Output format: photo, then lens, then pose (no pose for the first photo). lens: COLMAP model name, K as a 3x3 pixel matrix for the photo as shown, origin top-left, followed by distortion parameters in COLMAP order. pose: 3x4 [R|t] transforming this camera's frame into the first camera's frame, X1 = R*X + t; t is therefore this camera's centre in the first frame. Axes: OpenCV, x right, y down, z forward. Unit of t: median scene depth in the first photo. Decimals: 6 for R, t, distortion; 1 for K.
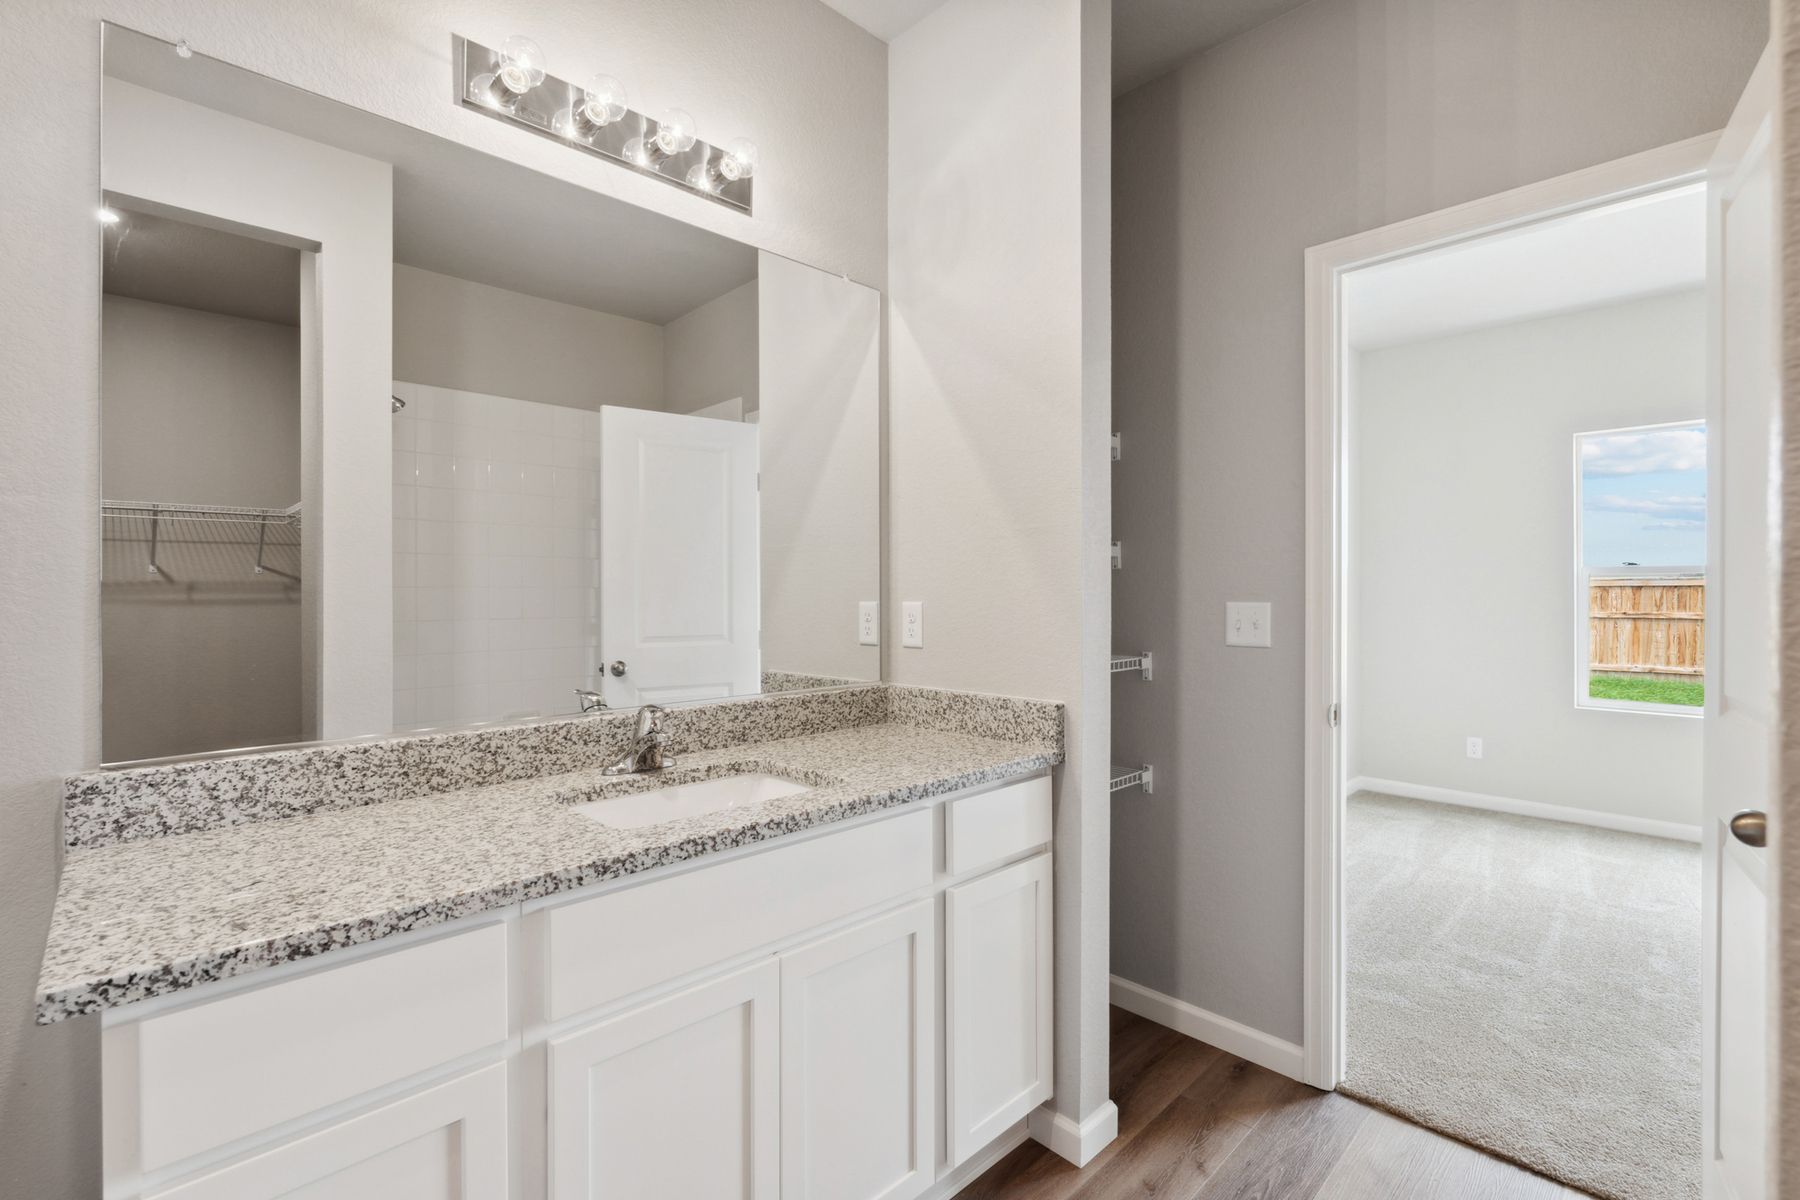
lens RADIAL K [[813.7, 0, 900.0], [0, 813.7, 600.0], [0, 0, 1]] dist [-0.000787, -0.000415]
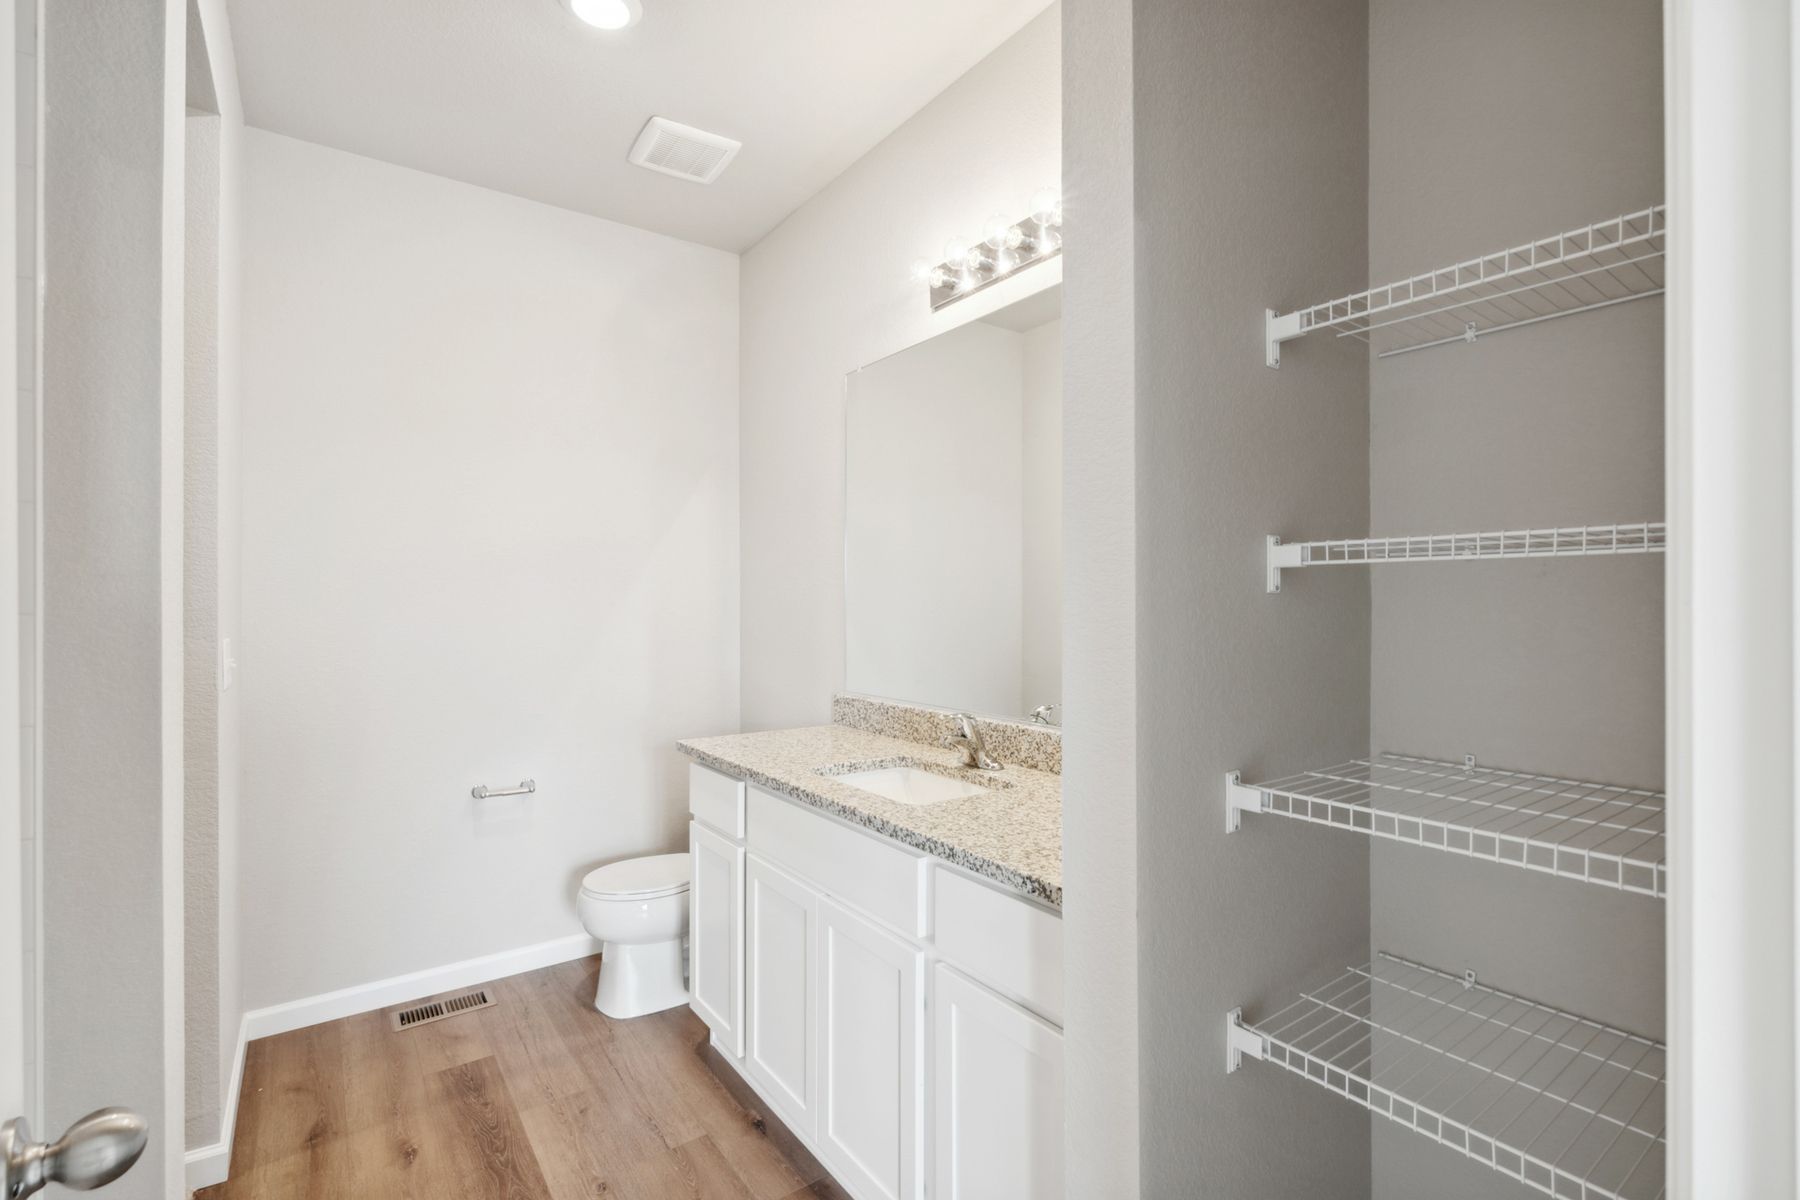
lens RADIAL K [[813.7, 0, 900.0], [0, 813.7, 600.0], [0, 0, 1]] dist [-0.000787, -0.000415]
pose [[-0.145223, 0.006870, -0.989375, 1.106950], [-0.002233, 0.999971, 0.007272, -0.068267], [0.989396, 0.003265, -0.145203, 1.228517]]
